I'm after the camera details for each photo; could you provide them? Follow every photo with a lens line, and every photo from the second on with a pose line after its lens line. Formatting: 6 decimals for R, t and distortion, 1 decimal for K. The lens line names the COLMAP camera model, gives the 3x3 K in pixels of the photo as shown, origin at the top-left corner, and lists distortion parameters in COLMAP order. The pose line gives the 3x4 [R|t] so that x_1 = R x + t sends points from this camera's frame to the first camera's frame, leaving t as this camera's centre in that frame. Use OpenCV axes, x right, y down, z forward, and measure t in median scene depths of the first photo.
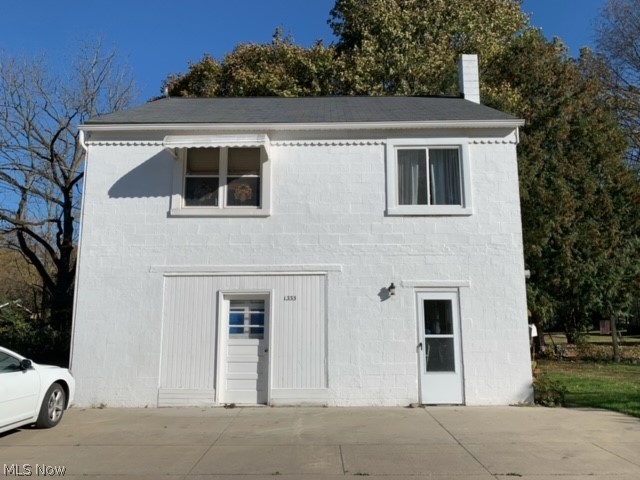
lens RADIAL K [[491.7, 0, 323.2], [0, 491.7, 226.5], [0, 0, 1]] dist [0.065622, -0.086163]
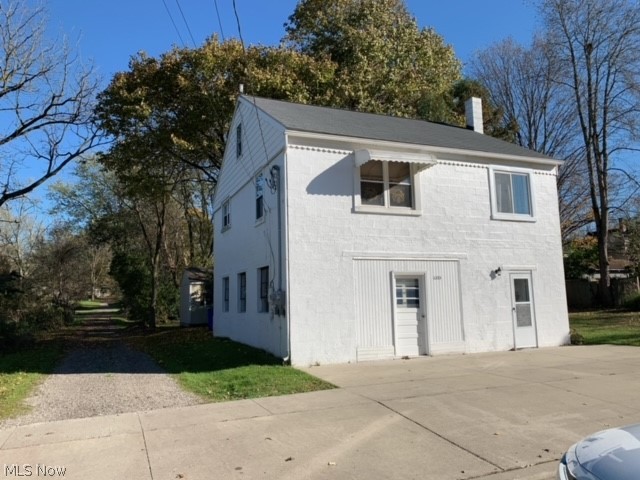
lens RADIAL K [[491.7, 0, 331.7], [0, 491.7, 223.1], [0, 0, 1]] dist [0.065622, -0.086163]
pose [[0.914251, 0.044324, 0.402716, -0.880061], [-0.054035, 0.998457, 0.012778, -0.005530], [-0.401528, -0.033443, 0.915236, -0.120034]]
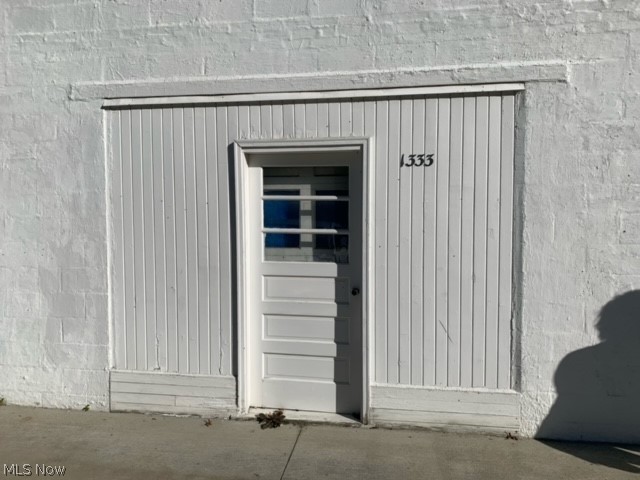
lens RADIAL K [[491.7, 0, 323.0], [0, 491.7, 233.2], [0, 0, 1]] dist [0.065622, -0.086163]
pose [[0.989904, 0.007852, -0.141519, -0.084112], [0.023532, 0.975503, 0.218725, 0.115114], [0.139770, -0.219847, 0.965470, 0.609908]]
